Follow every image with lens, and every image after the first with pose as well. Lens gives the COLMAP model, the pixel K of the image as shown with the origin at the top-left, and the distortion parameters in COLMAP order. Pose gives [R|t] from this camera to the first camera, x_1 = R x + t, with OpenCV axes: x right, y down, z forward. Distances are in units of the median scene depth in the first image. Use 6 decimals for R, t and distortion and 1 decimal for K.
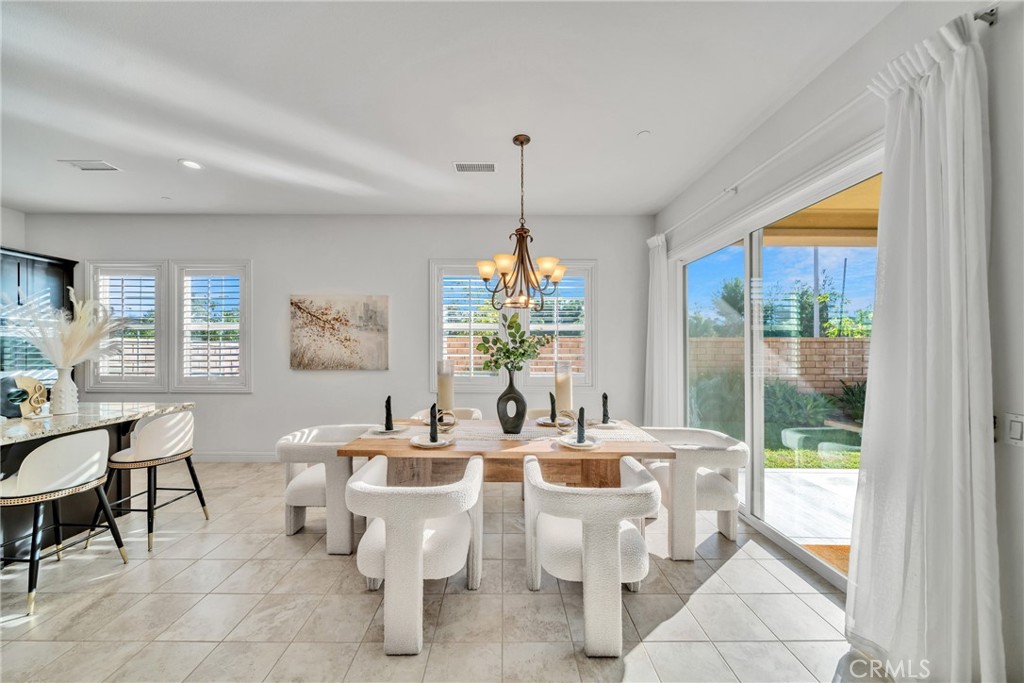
lens RADIAL K [[359.7, 0, 505.8], [0, 359.7, 345.8], [0, 0, 1]] dist [0.000322, -0.001908]
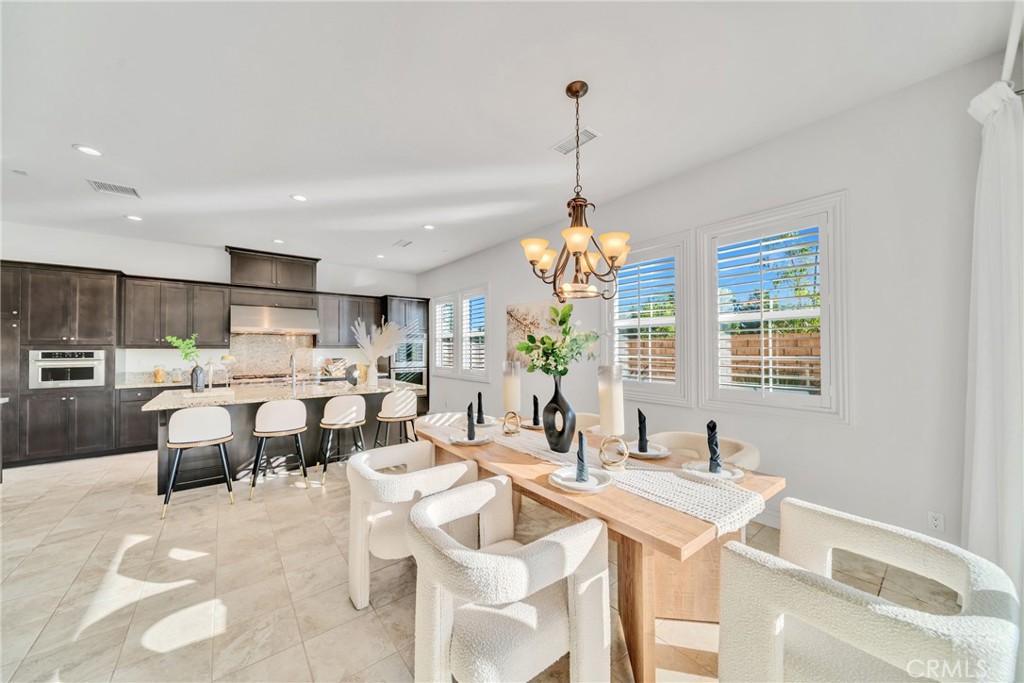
lens RADIAL K [[356.6, 0, 511.4], [0, 356.6, 344.7], [0, 0, 1]] dist [-0.000450, -0.002289]
pose [[0.619256, -0.013965, -0.785065, 0.372473], [0.009513, 0.999902, -0.010283, 0.004610], [0.785131, -0.001101, 0.619328, 0.253501]]
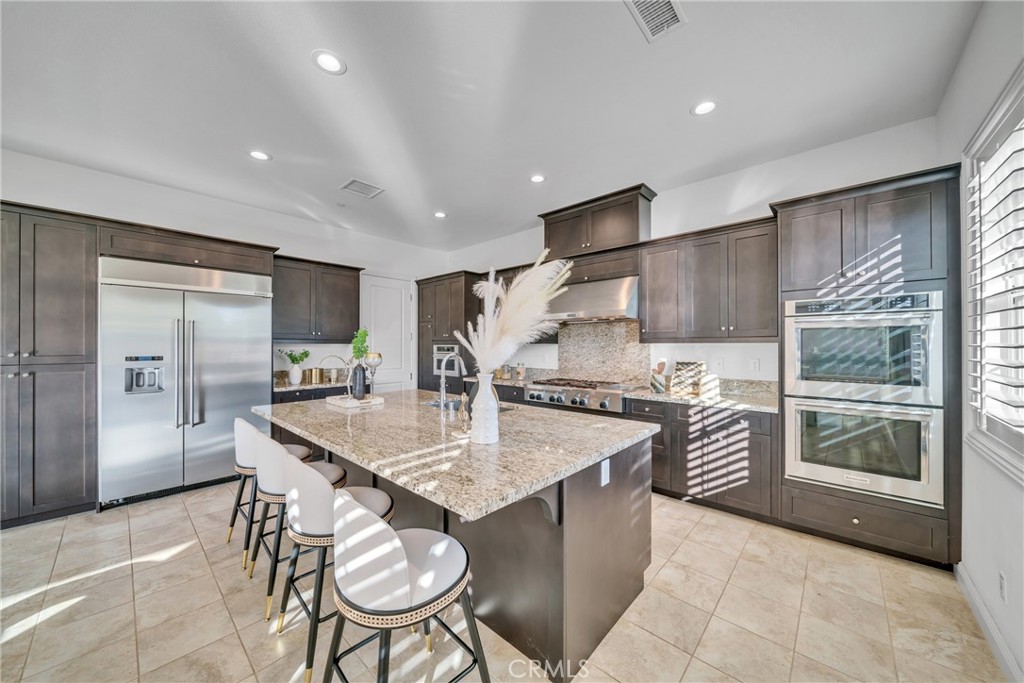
lens RADIAL K [[356.6, 0, 511.4], [0, 356.6, 344.7], [0, 0, 1]] dist [-0.000450, -0.002289]
pose [[-0.680506, -0.004594, -0.732728, -0.454443], [0.002130, 0.999964, -0.008248, 0.007369], [0.732739, -0.007174, -0.680472, 0.879290]]
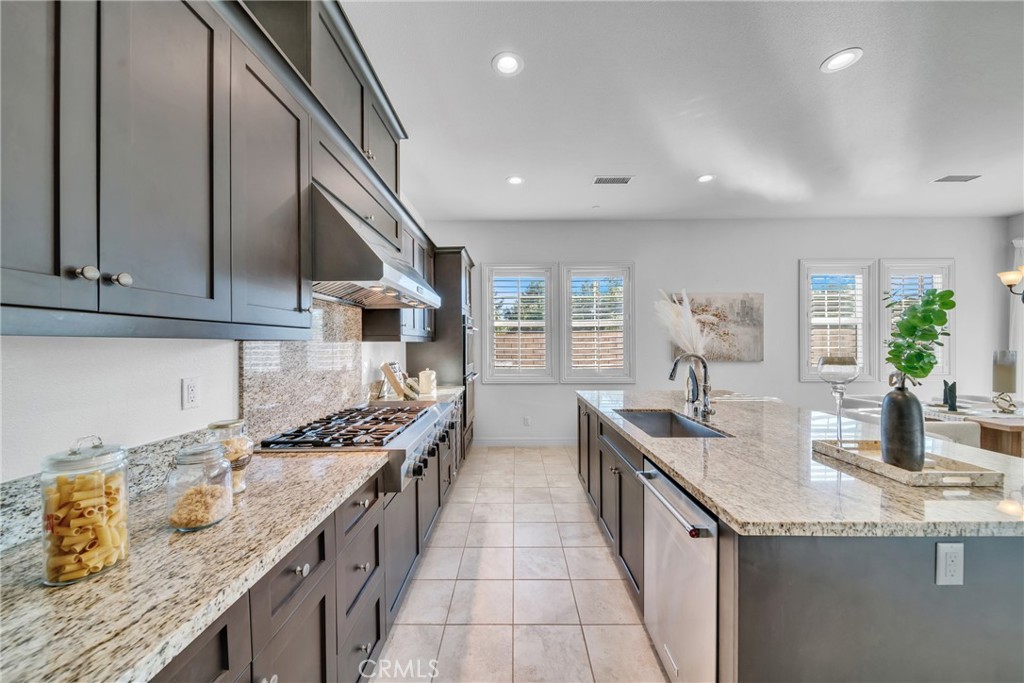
lens RADIAL K [[356.6, 0, 511.4], [0, 356.6, 344.7], [0, 0, 1]] dist [-0.000450, -0.002289]
pose [[0.999849, -0.009628, -0.014432, -1.082932], [0.009722, 0.999932, 0.006466, 0.002422], [0.014369, -0.006605, 0.999875, -0.095028]]
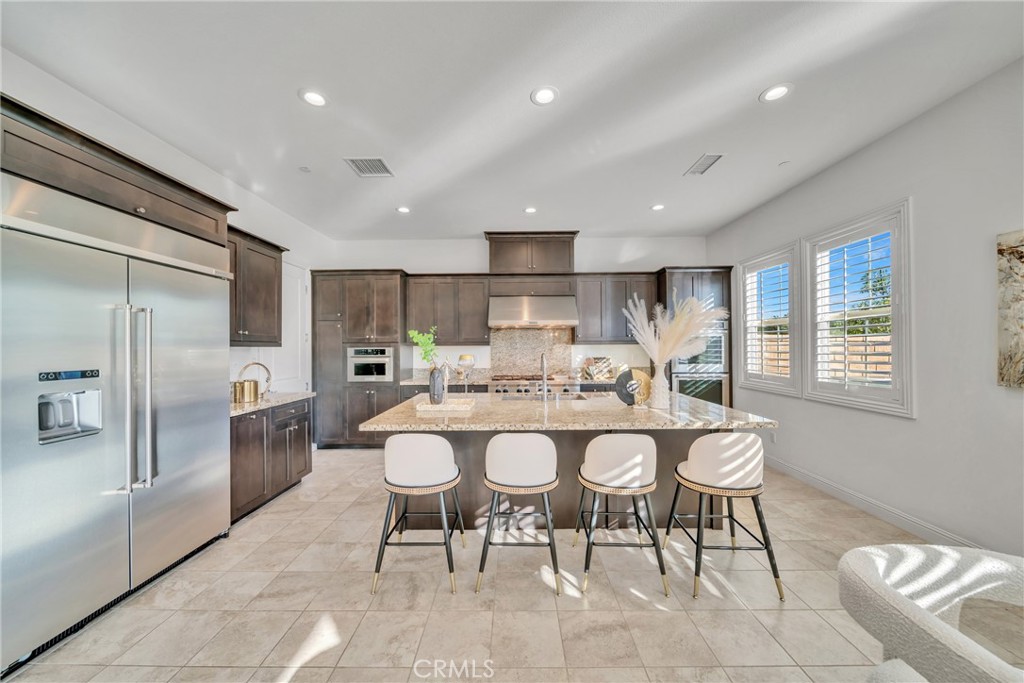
lens RADIAL K [[356.6, 0, 511.4], [0, 356.6, 344.7], [0, 0, 1]] dist [-0.000450, -0.002289]
pose [[-0.017135, -0.008359, -0.999818, -0.105221], [0.013072, 0.999878, -0.008584, 0.004452], [0.999768, -0.013216, -0.017024, 0.342514]]
